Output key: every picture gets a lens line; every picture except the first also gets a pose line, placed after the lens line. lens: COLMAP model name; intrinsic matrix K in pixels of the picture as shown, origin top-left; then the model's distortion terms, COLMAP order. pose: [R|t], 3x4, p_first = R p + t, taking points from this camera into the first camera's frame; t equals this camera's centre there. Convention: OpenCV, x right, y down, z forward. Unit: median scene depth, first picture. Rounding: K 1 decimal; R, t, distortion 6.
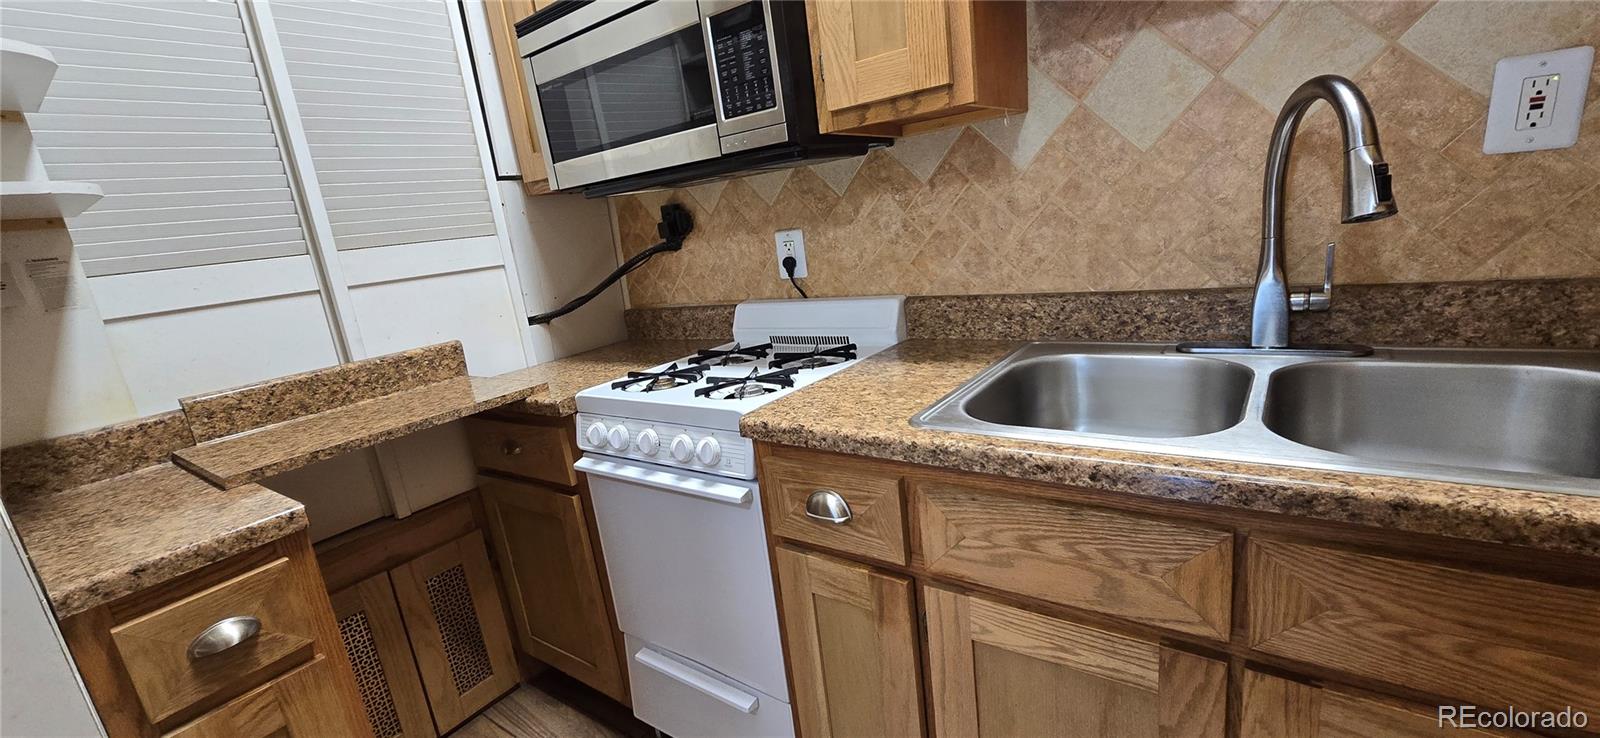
lens RADIAL K [[643.6, 0, 798.6], [0, 643.6, 375.1], [0, 0, 1]] dist [-0.000673, 0.000389]
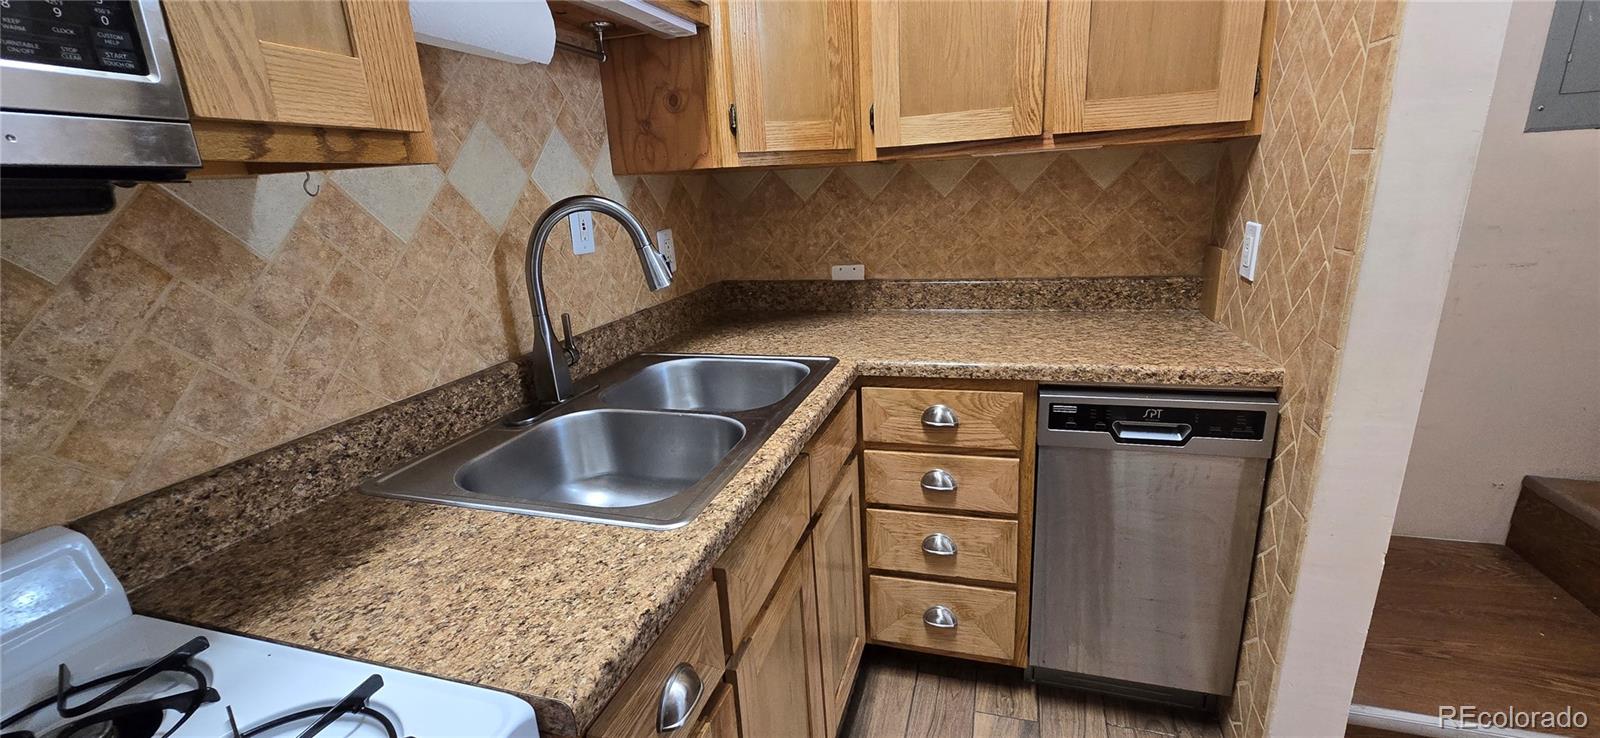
lens RADIAL K [[643.6, 0, 801.4], [0, 643.6, 367.3], [0, 0, 1]] dist [-0.000673, 0.000389]
pose [[-0.304042, -0.122271, 0.944780, -0.487258], [0.320363, 0.920849, 0.222271, -0.189982], [-0.897177, 0.370252, -0.240805, 0.717133]]
